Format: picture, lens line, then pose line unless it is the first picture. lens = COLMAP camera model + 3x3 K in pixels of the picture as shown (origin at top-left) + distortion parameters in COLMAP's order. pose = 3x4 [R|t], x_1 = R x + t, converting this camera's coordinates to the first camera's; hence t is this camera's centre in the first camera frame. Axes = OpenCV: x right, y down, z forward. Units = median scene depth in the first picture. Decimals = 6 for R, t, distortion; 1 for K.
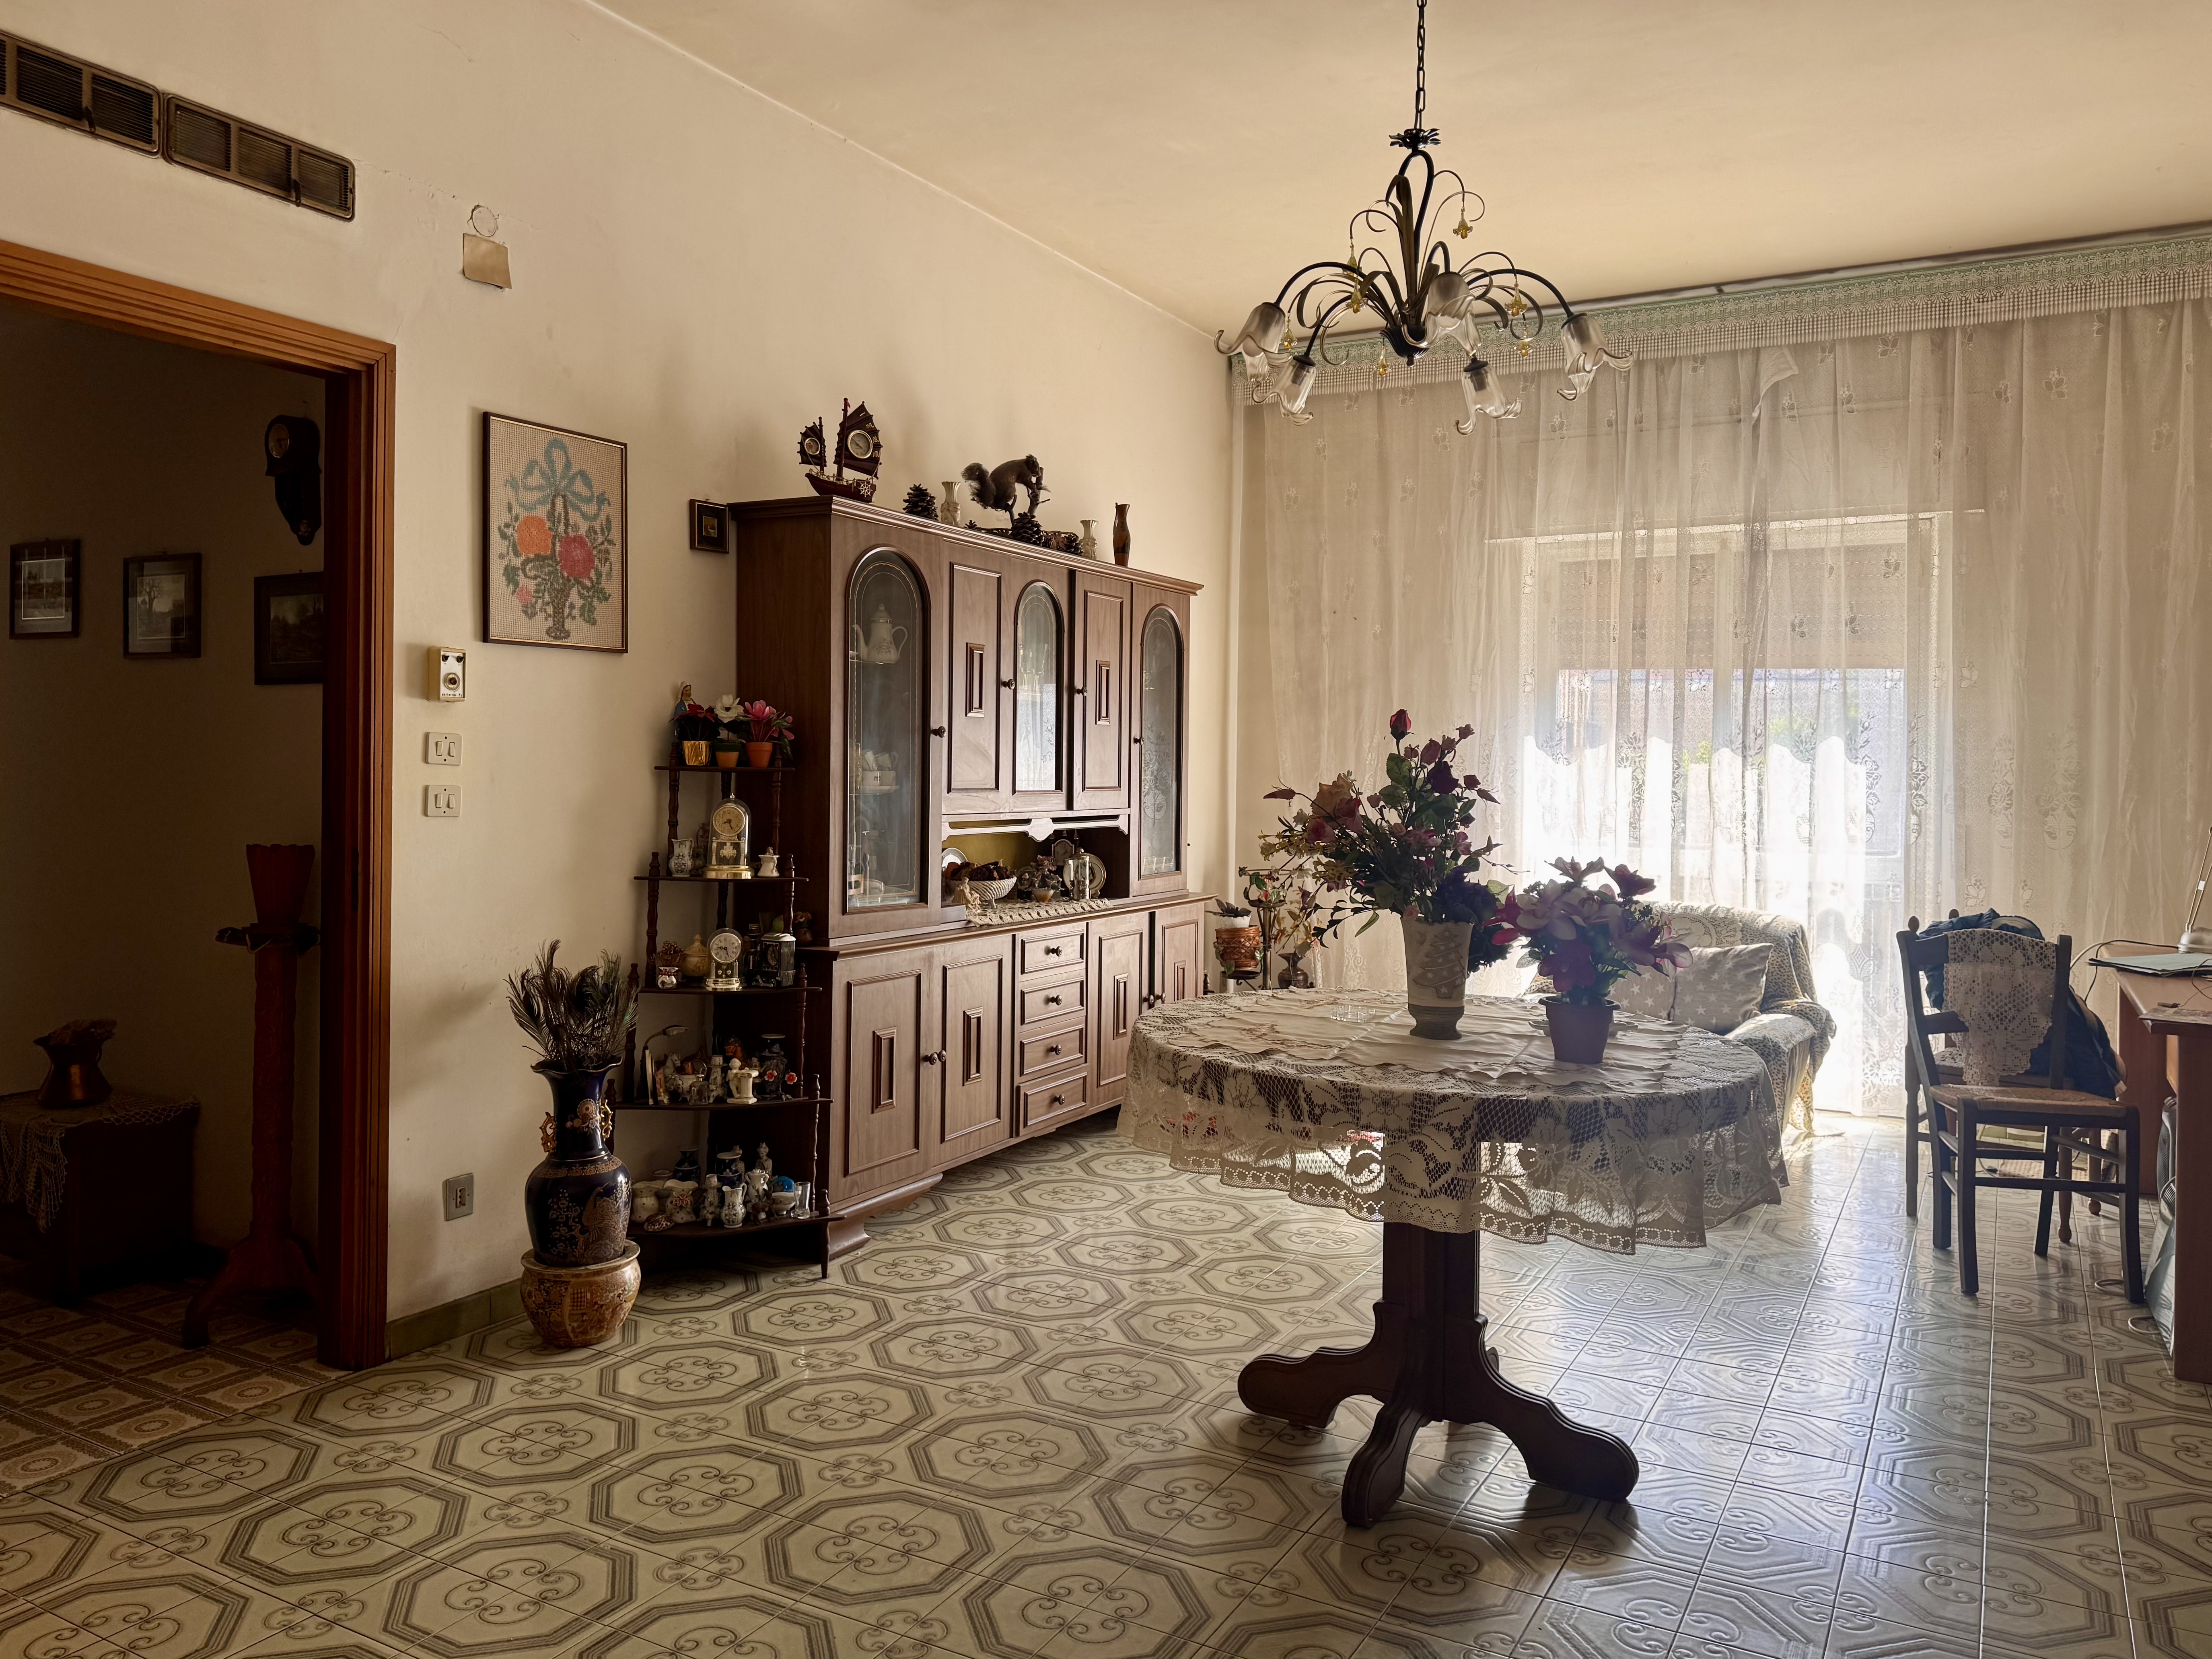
lens RADIAL K [[1610.0, 0, 1115.3], [0, 1610.0, 837.6], [0, 0, 1]] dist [0.196464, -0.390350]
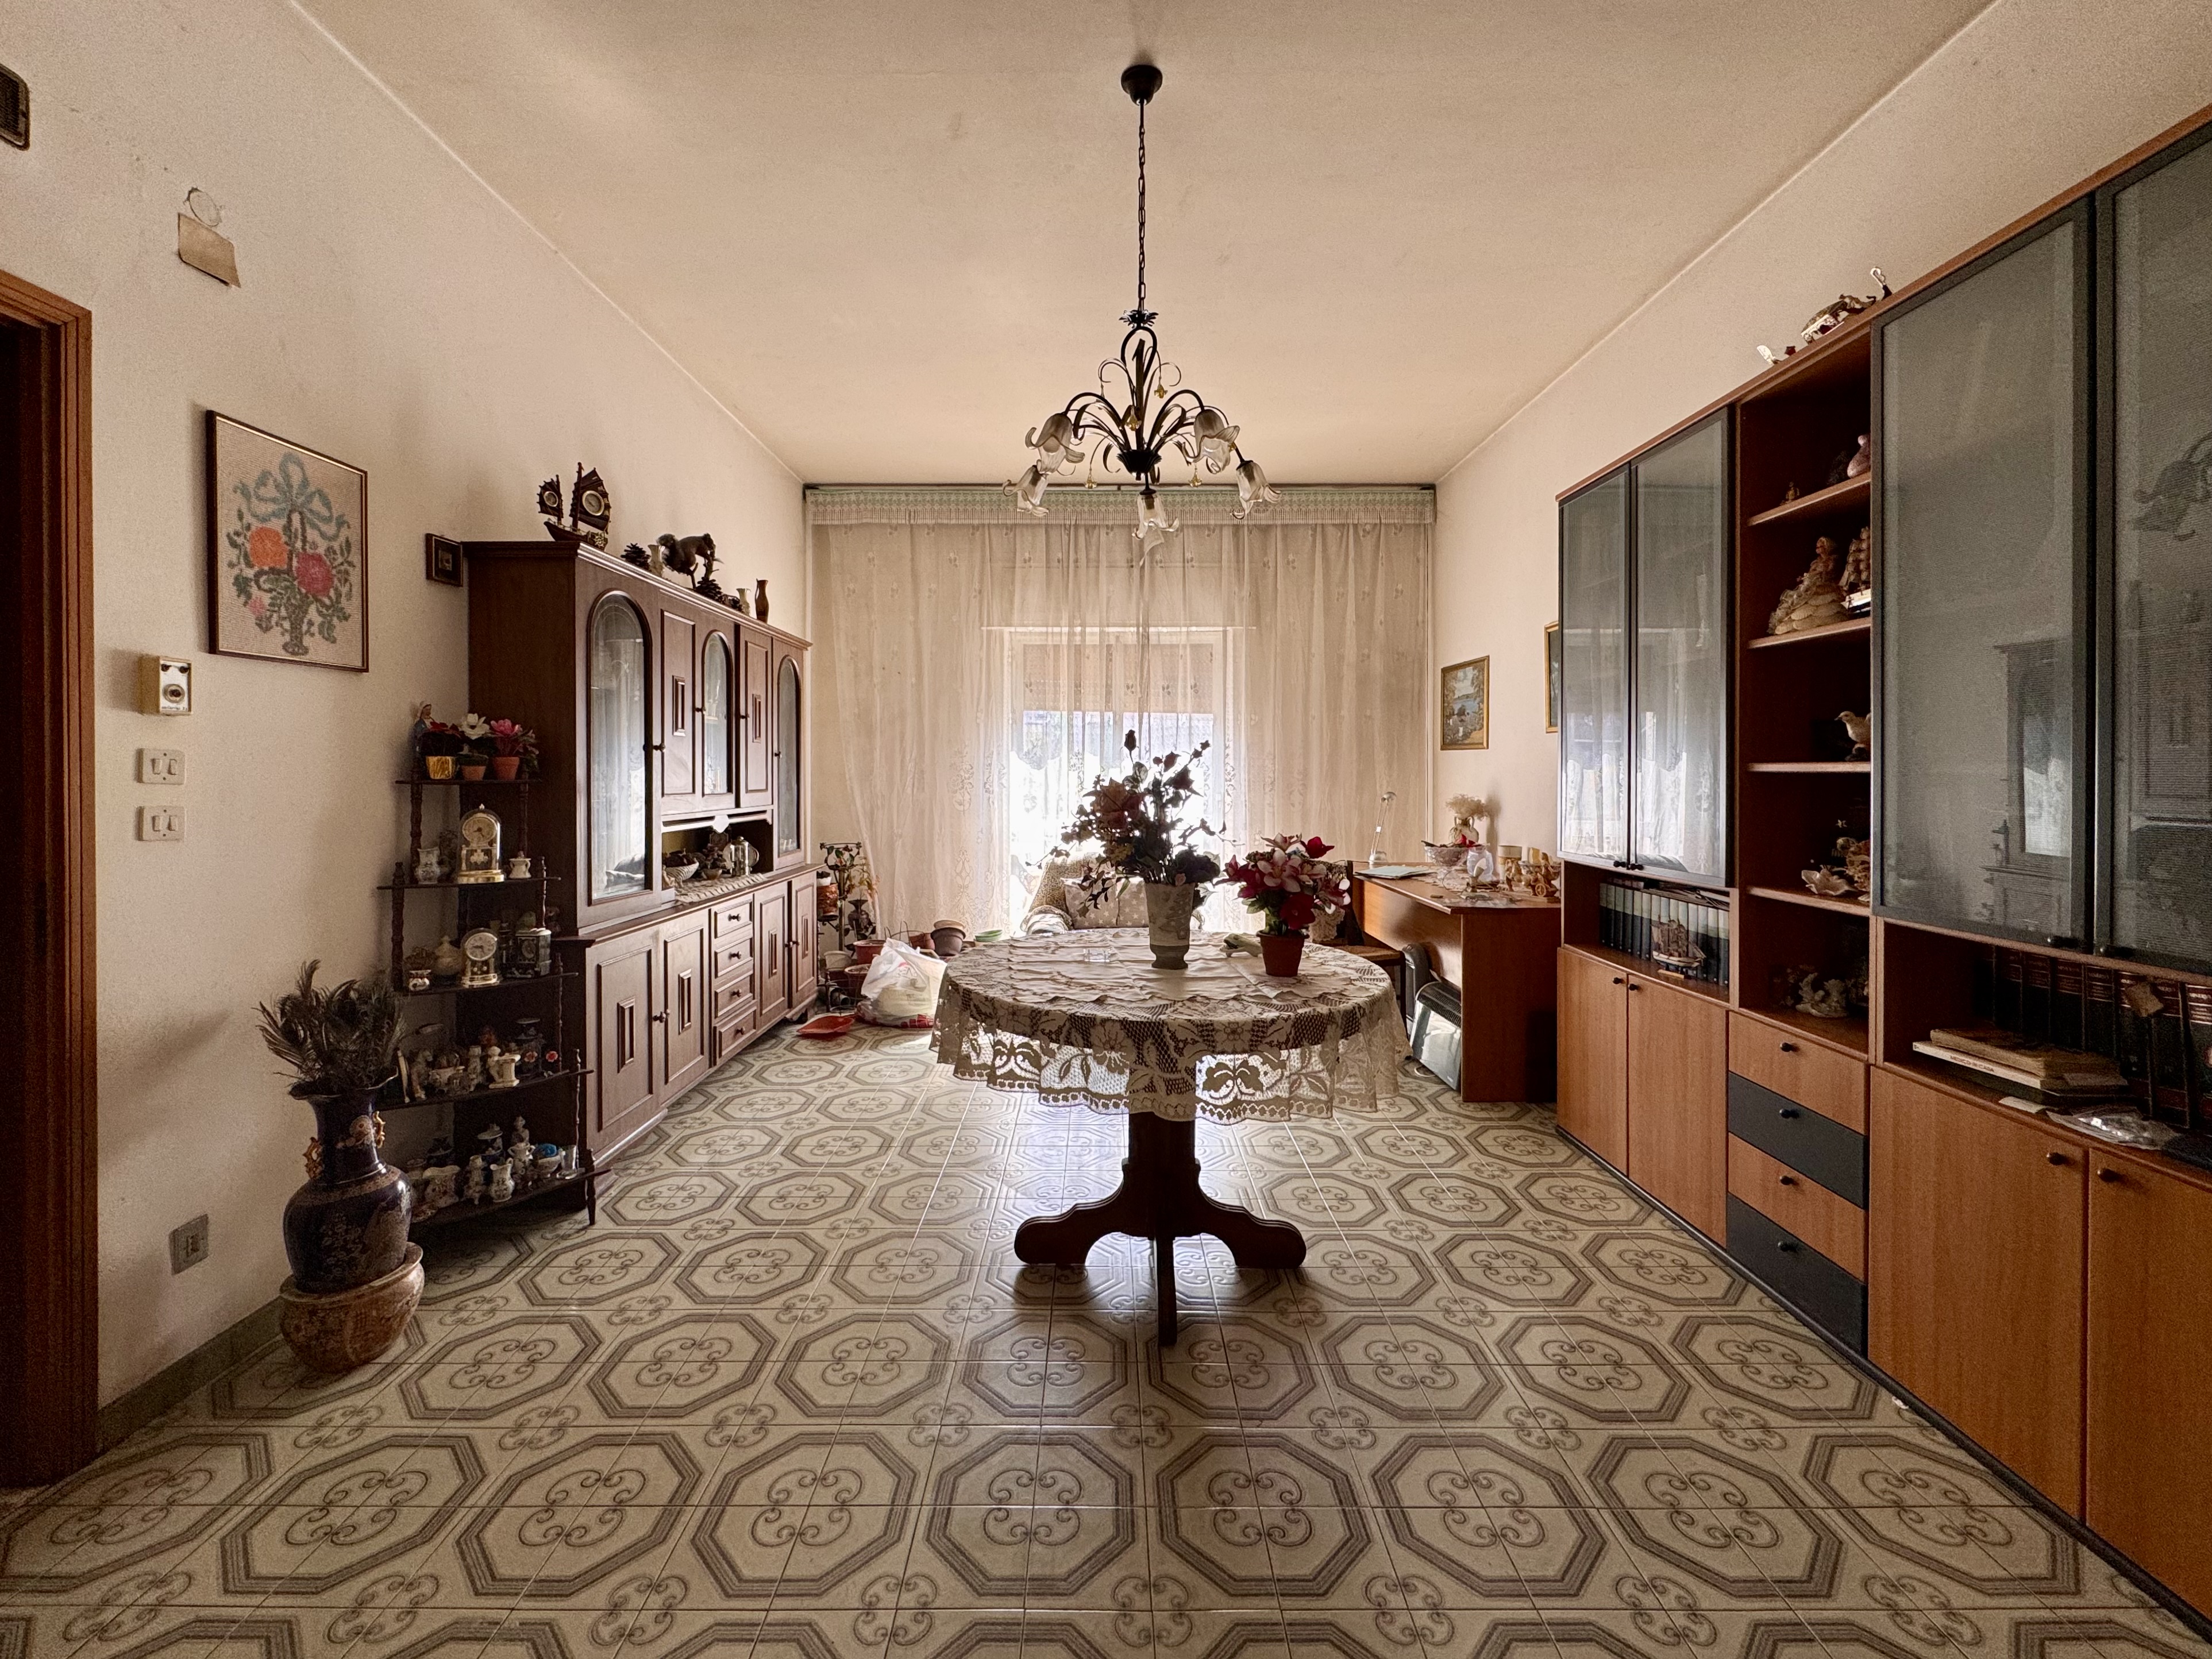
lens RADIAL K [[936.7, 0, 1102.3], [0, 936.7, 801.6], [0, 0, 1]] dist [0.001564, -0.000034]
pose [[0.874712, -0.028411, 0.483810, -0.177201], [0.033938, 0.999420, -0.002669, -0.013186], [-0.483454, 0.018754, 0.875169, 0.251059]]
